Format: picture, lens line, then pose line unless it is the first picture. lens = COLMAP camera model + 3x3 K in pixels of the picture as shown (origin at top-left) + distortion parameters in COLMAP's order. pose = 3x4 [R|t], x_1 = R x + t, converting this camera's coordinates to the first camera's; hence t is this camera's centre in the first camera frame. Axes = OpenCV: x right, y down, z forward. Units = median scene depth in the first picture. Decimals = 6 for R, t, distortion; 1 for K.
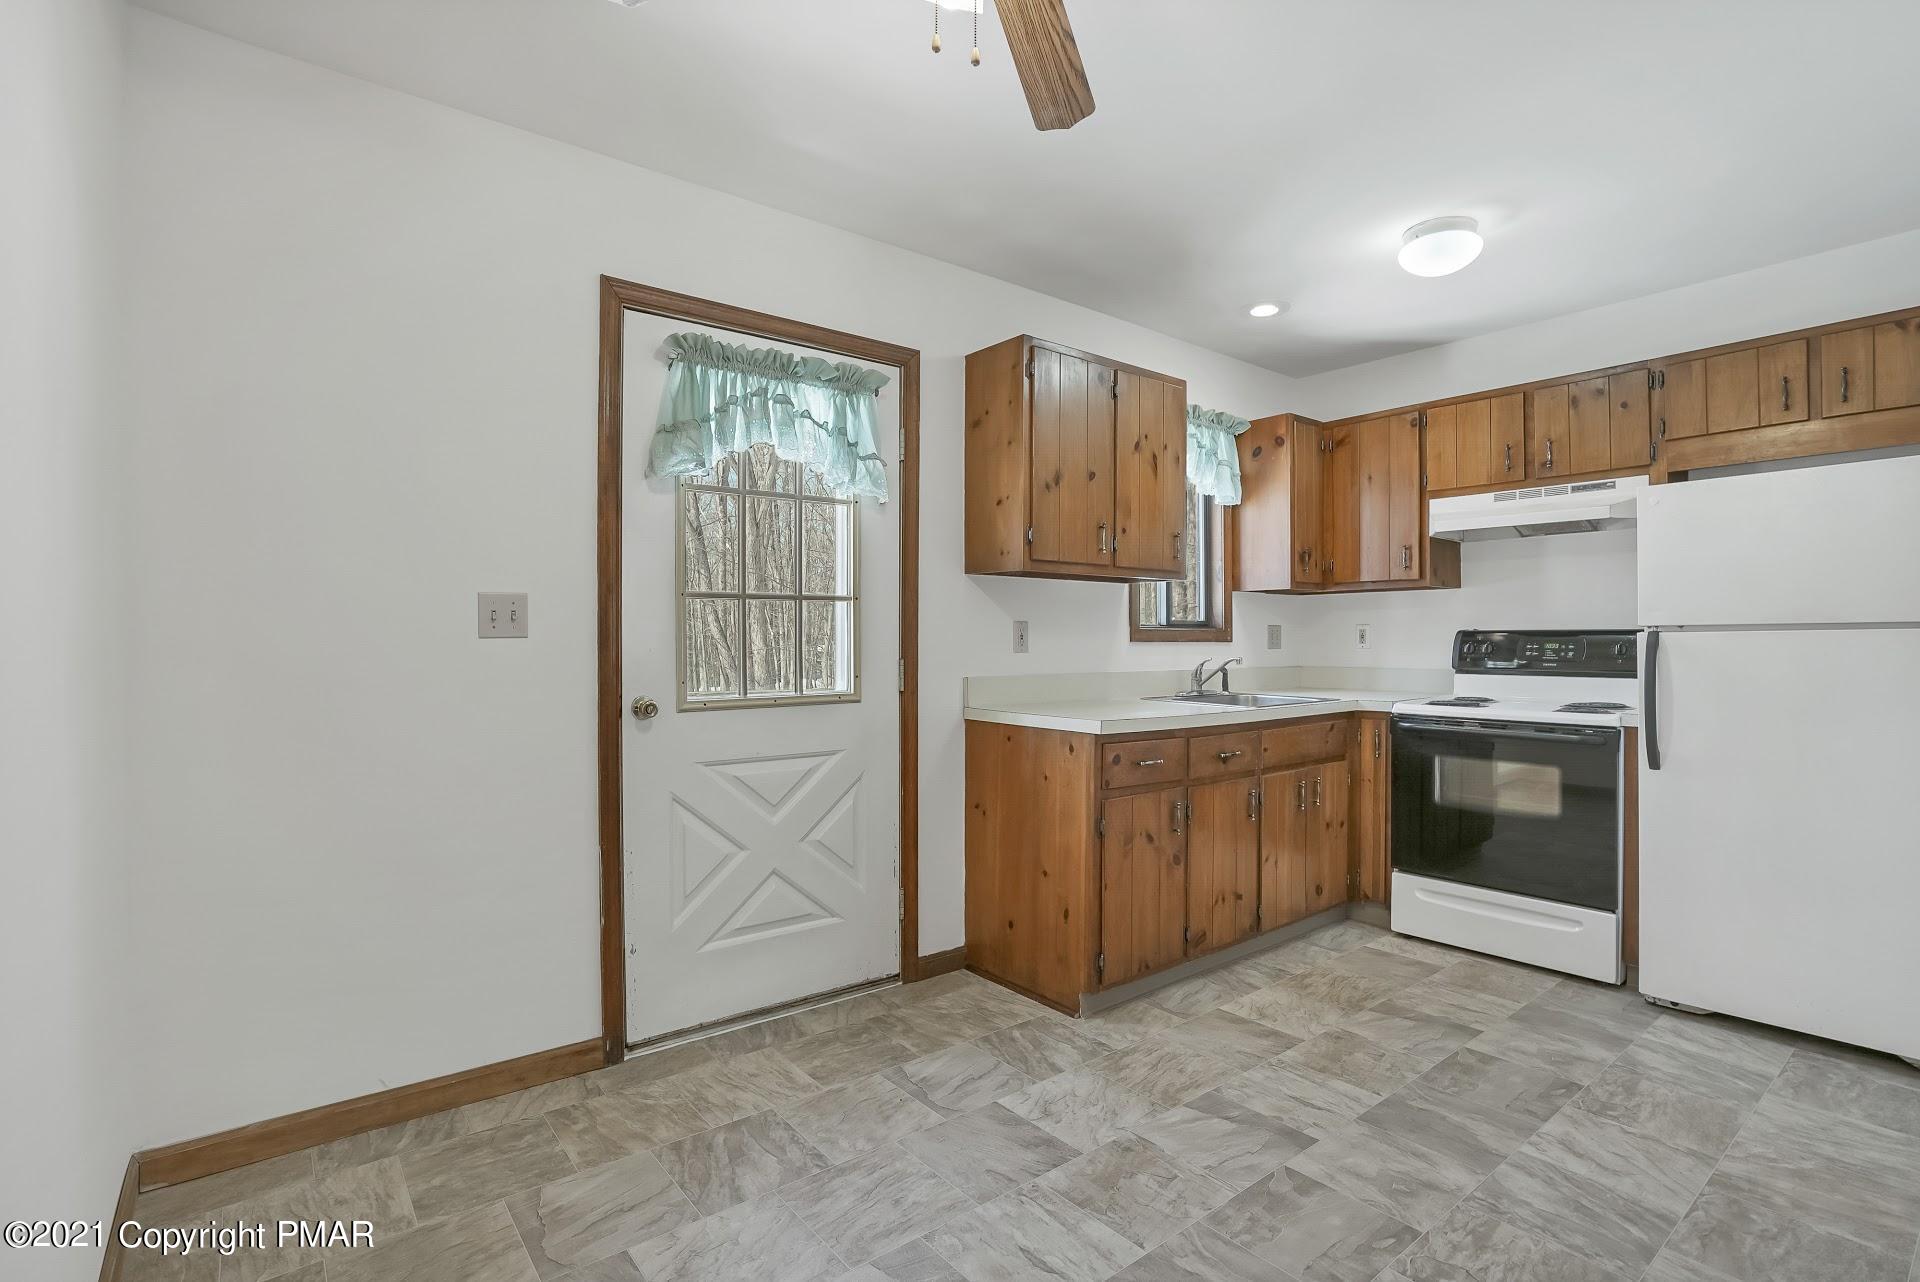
lens RADIAL K [[931.3, 0, 968.5], [0, 931.3, 639.3], [0, 0, 1]] dist [-0.051787, 0.019295]
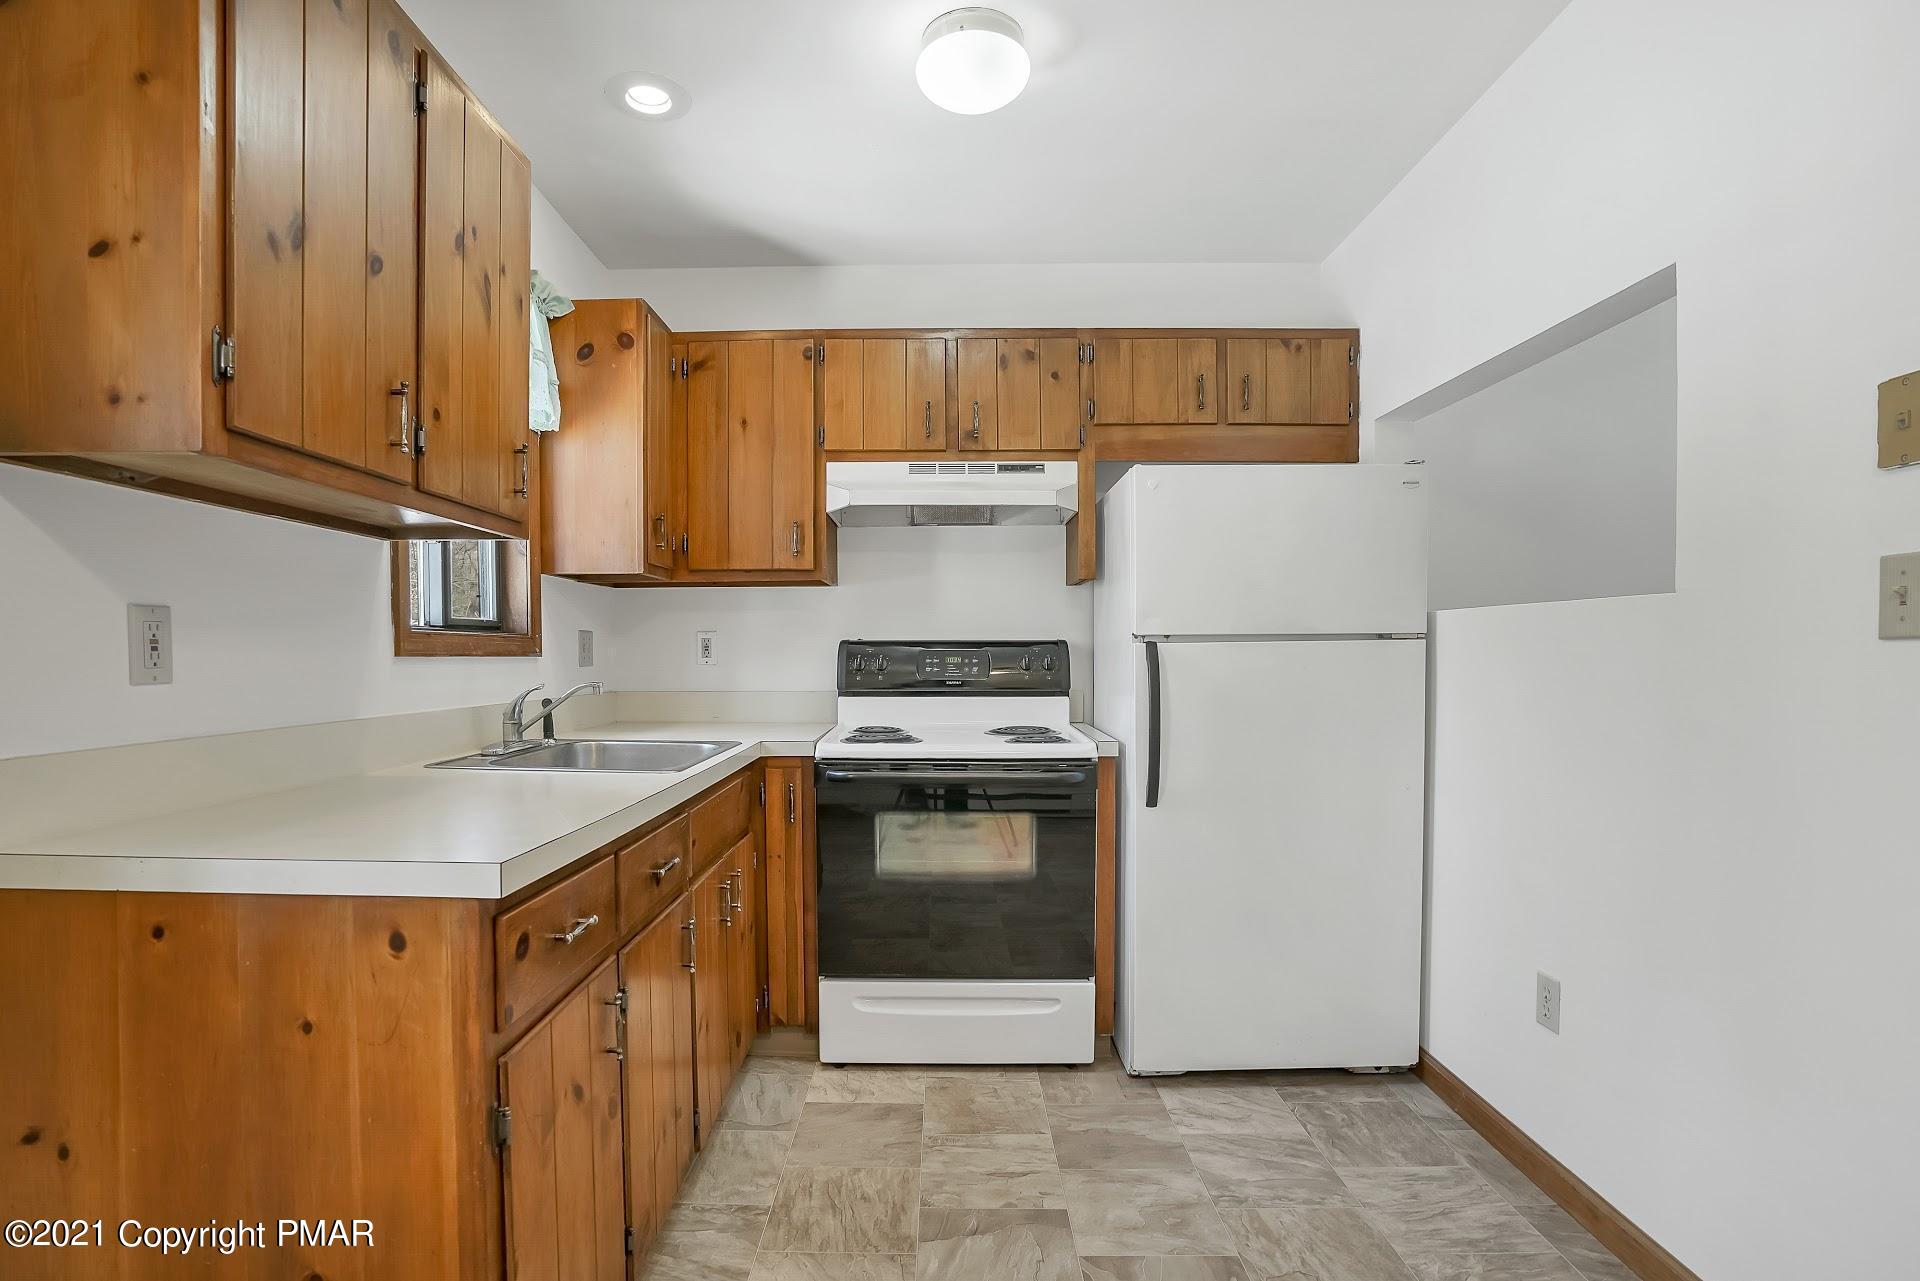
lens RADIAL K [[931.3, 0, 925.4], [0, 931.3, 687.9], [0, 0, 1]] dist [-0.051787, 0.019295]
pose [[0.644838, -0.029679, 0.763743, -0.027706], [0.001709, 0.999299, 0.037390, 0.001508], [-0.764318, -0.022806, 0.644436, 0.546692]]
